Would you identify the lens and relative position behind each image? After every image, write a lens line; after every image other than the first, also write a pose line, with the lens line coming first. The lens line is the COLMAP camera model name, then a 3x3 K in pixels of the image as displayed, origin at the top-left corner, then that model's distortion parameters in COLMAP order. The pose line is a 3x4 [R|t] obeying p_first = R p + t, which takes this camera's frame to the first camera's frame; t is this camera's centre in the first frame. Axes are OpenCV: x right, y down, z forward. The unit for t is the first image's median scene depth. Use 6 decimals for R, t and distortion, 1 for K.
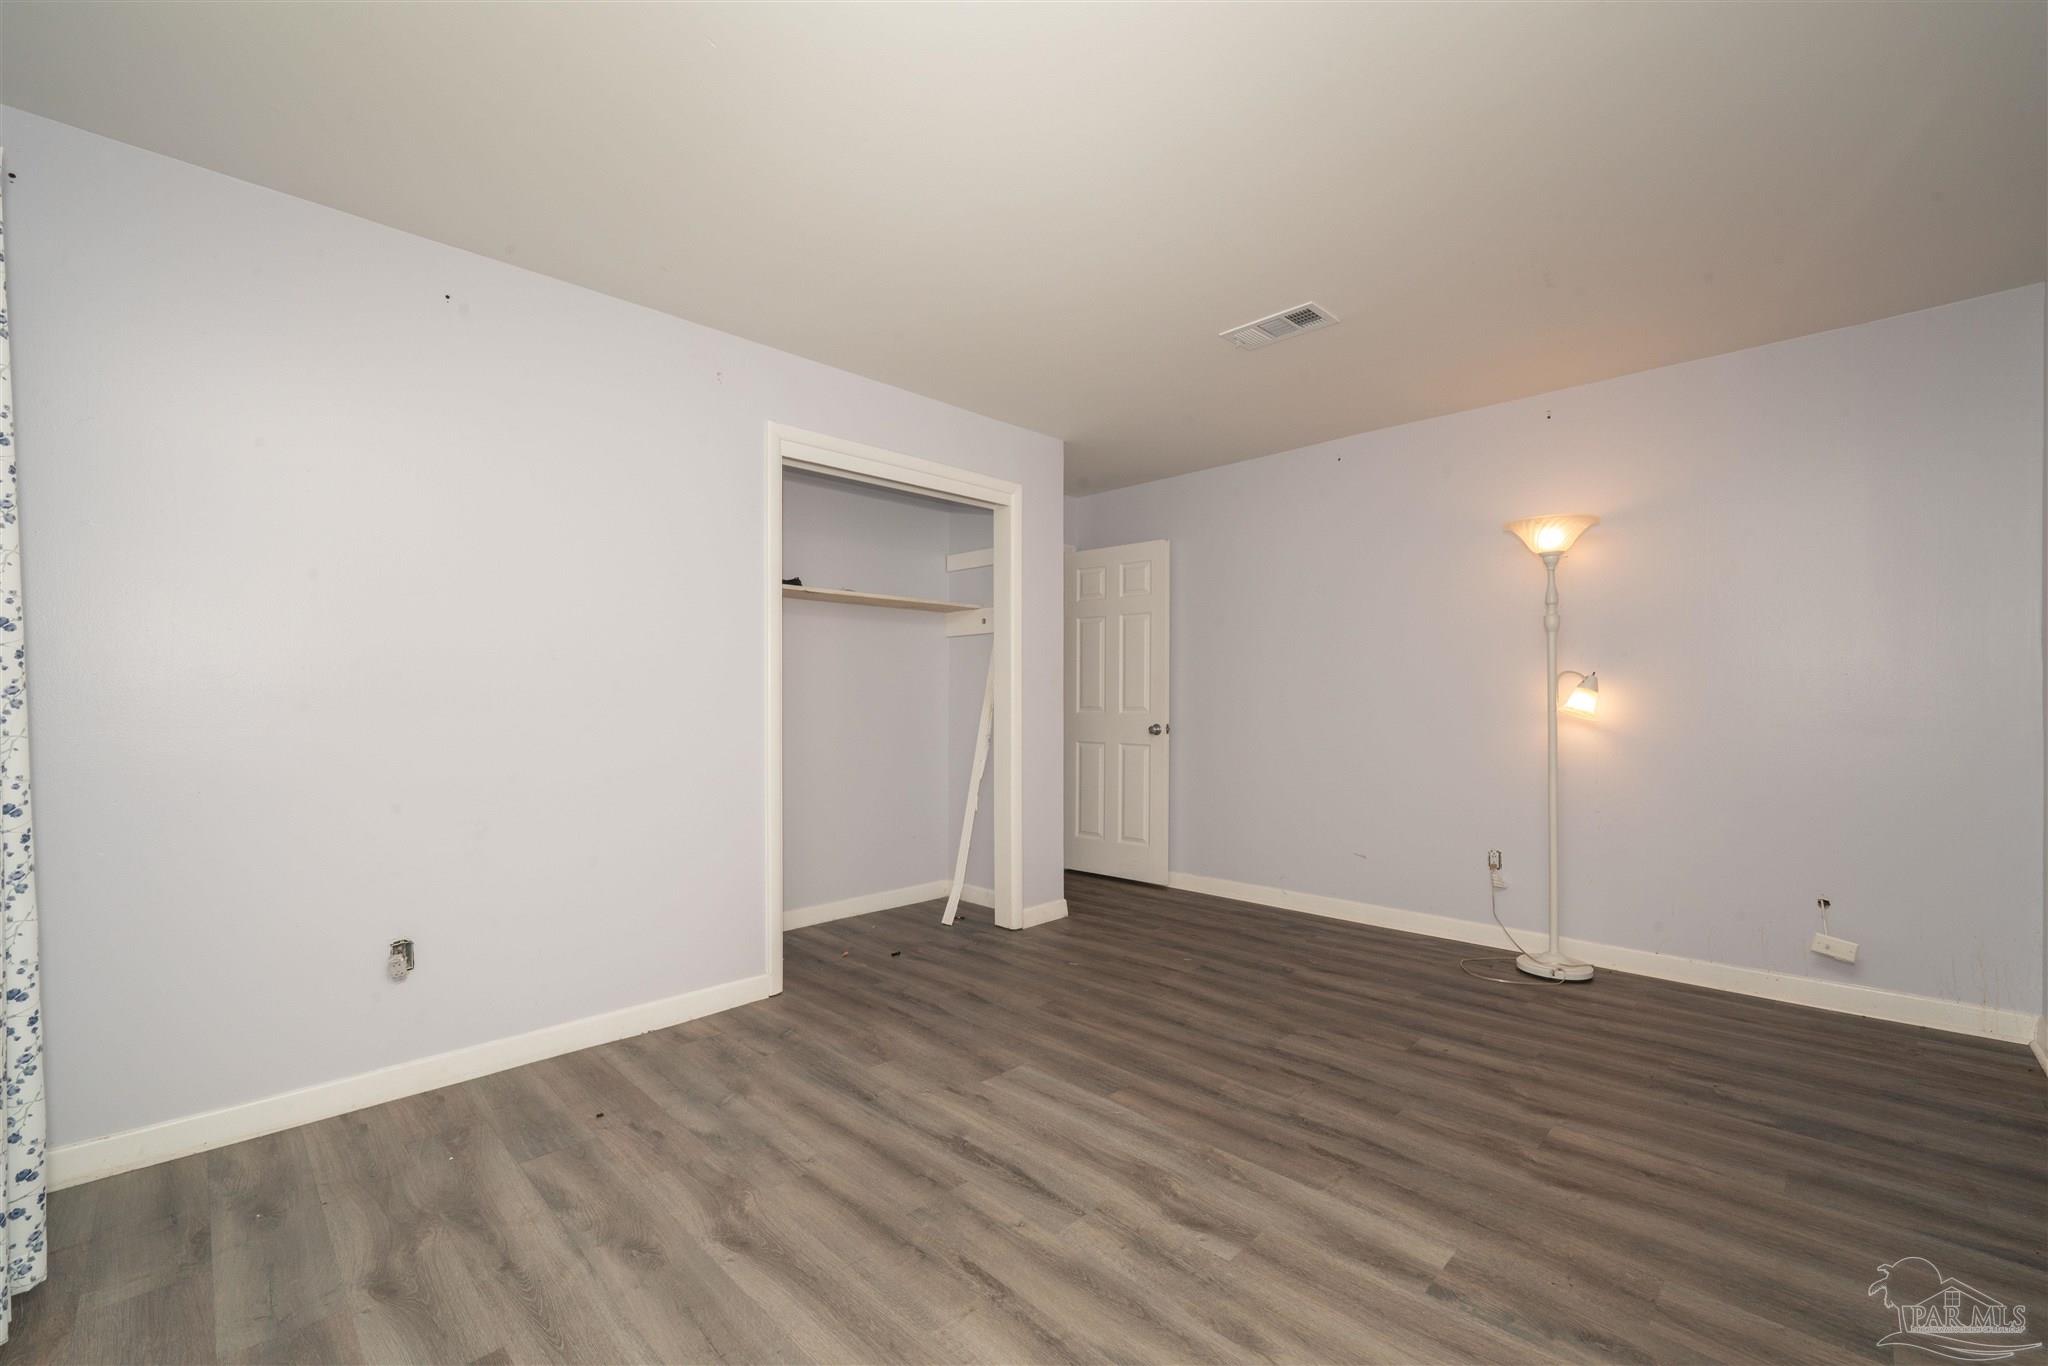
lens RADIAL K [[836.7, 0, 1023.8], [0, 836.7, 694.7], [0, 0, 1]] dist [-0.002726, -0.000431]
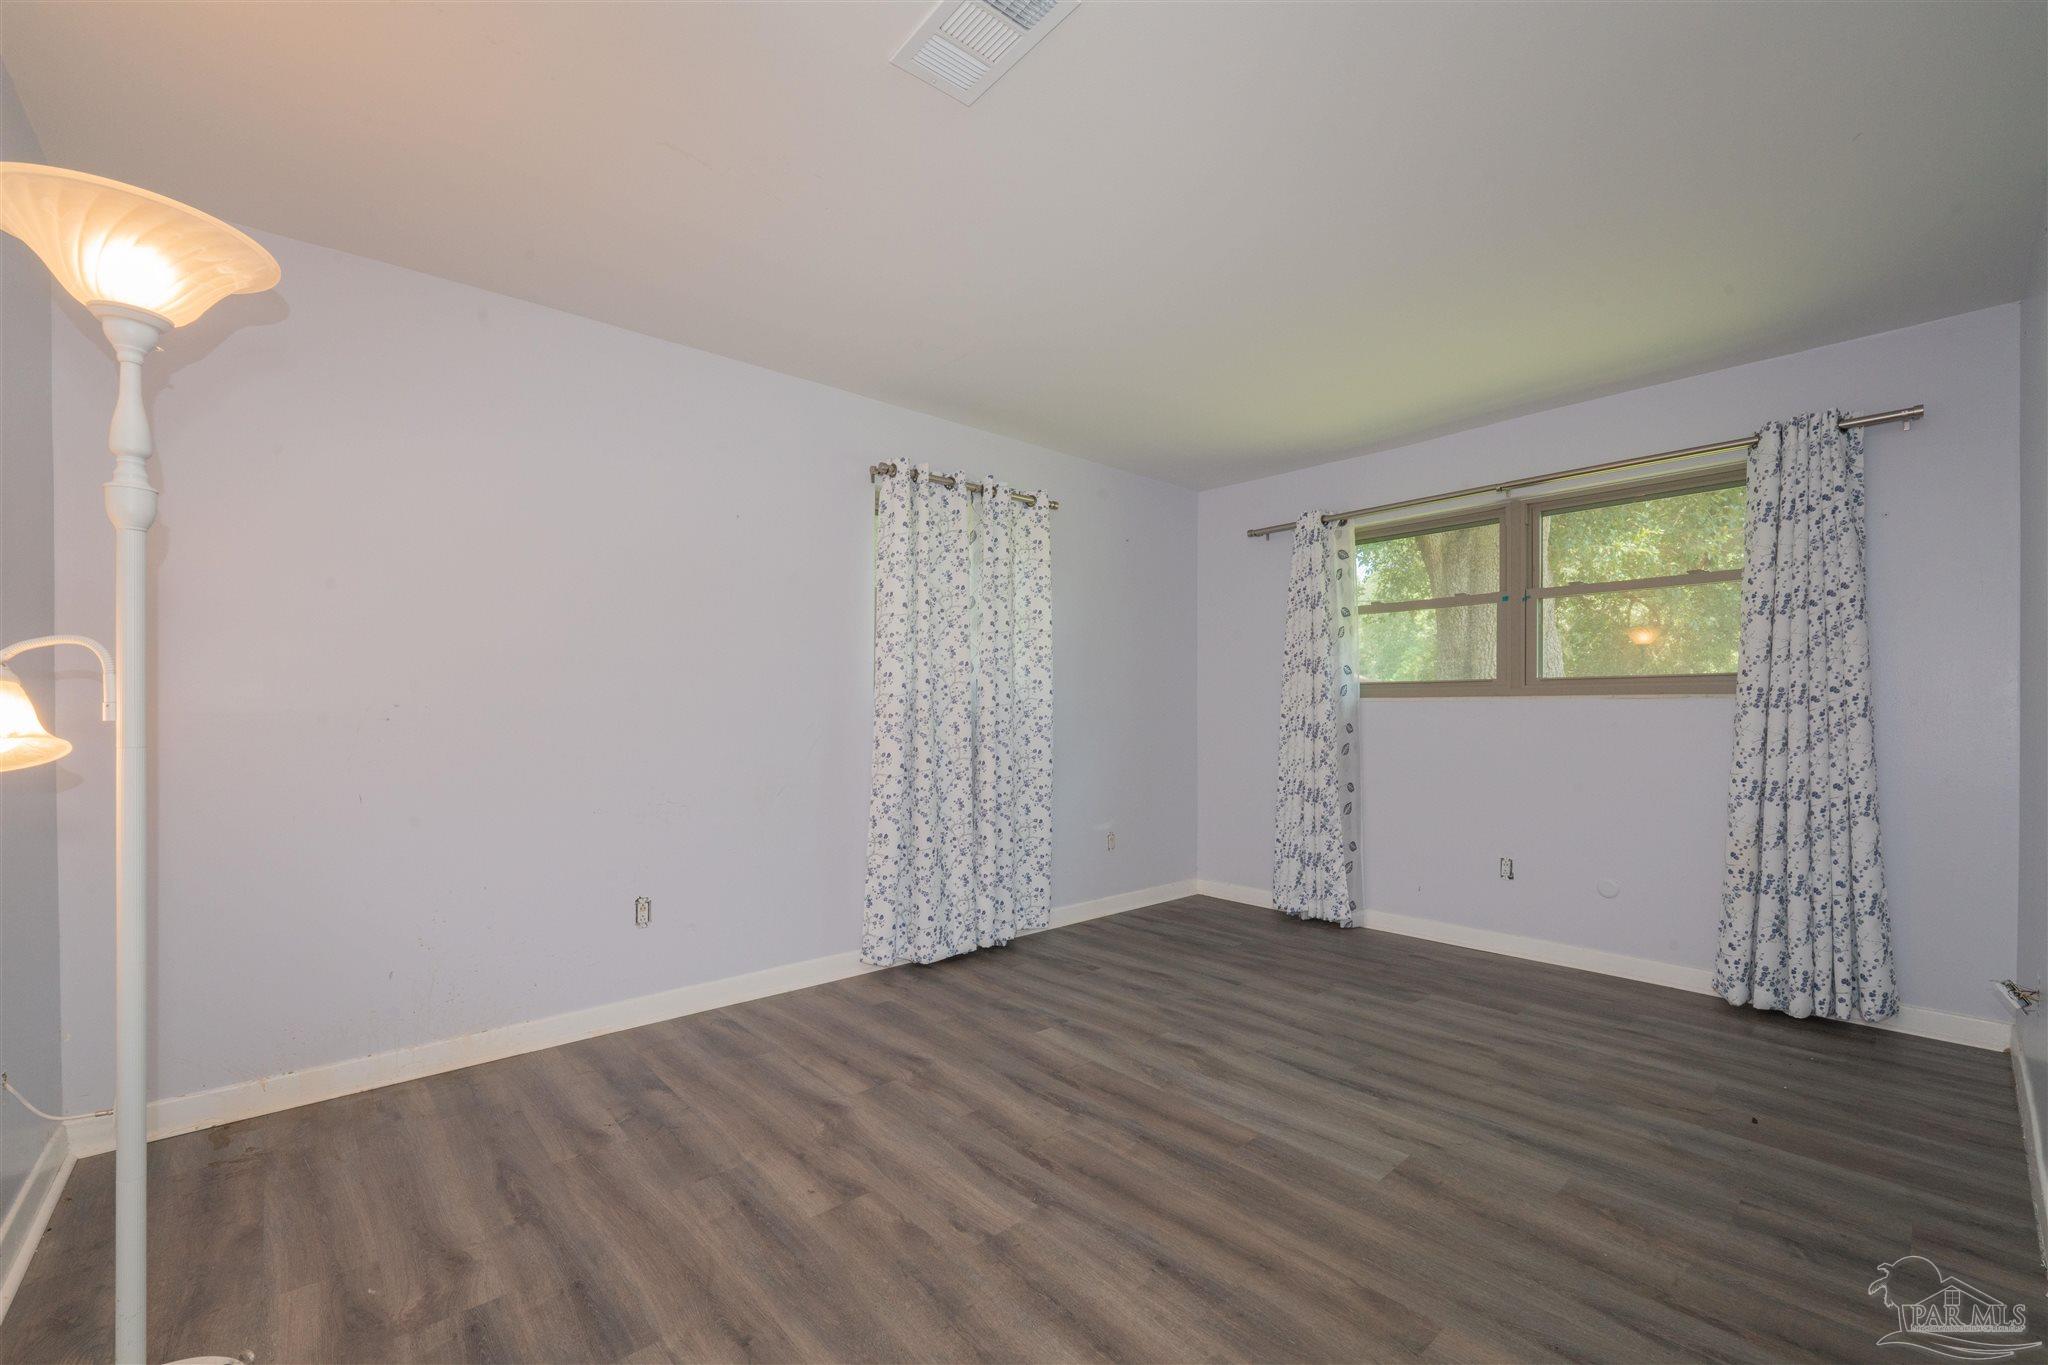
lens RADIAL K [[836.7, 0, 1024.1], [0, 836.7, 696.8], [0, 0, 1]] dist [-0.002726, -0.000431]
pose [[-0.997608, 0.000670, 0.069128, 0.309722], [-0.000605, 0.999830, -0.018426, 0.000087], [-0.069129, -0.018424, -0.997438, 2.030560]]
